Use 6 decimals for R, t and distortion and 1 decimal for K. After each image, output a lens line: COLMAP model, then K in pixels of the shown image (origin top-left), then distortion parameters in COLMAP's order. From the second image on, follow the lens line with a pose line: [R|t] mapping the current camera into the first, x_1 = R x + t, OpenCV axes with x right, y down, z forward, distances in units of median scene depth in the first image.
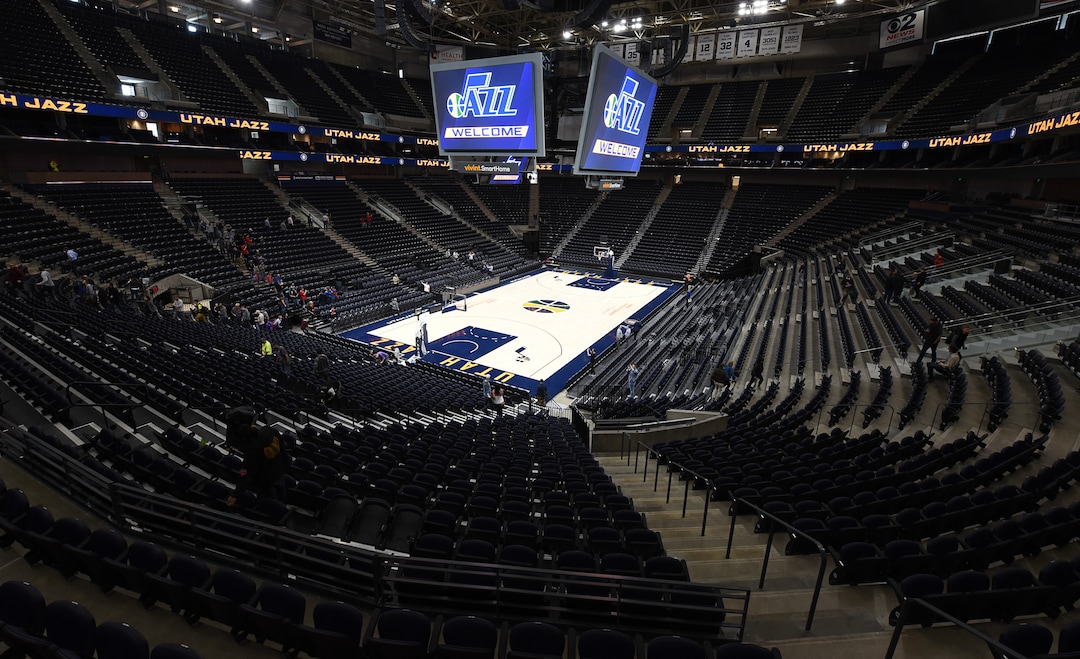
lens RADIAL K [[462.3, 0, 538.0], [0, 462.3, 297.1], [0, 0, 1]] dist [-0.013477, -0.000401]
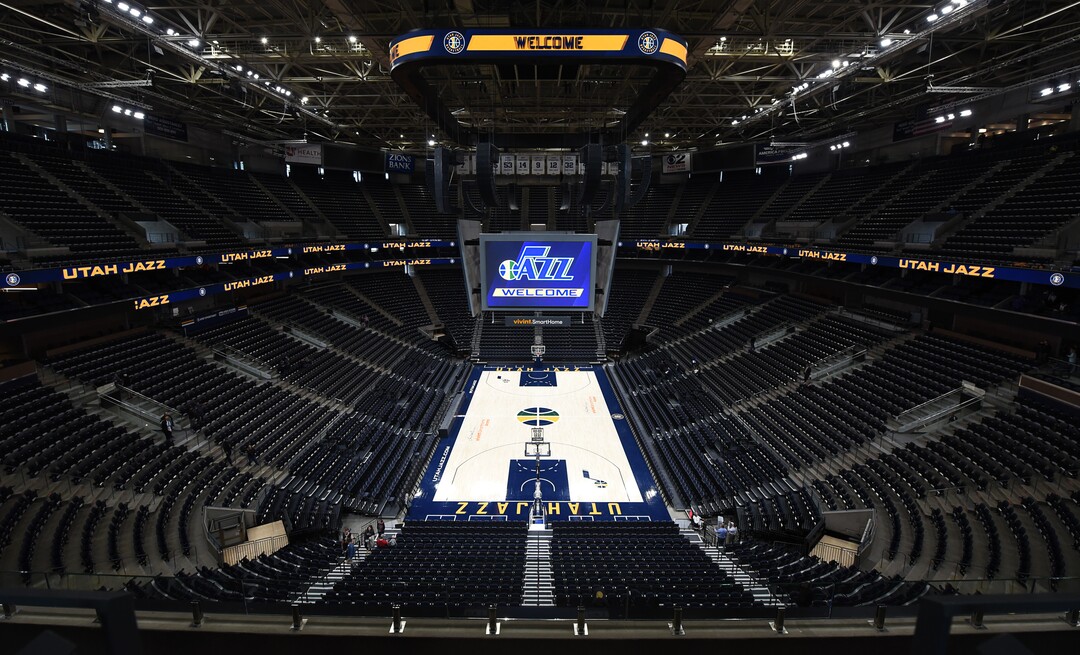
lens RADIAL K [[433.5, 0, 536.9], [0, 433.5, 295.9], [0, 0, 1]] dist [-0.012471, -0.000139]
pose [[0.869245, -0.102912, 0.483551, -0.442250], [0.147803, 0.987456, -0.055538, -0.201752], [-0.471770, 0.119747, 0.873552, 0.047679]]
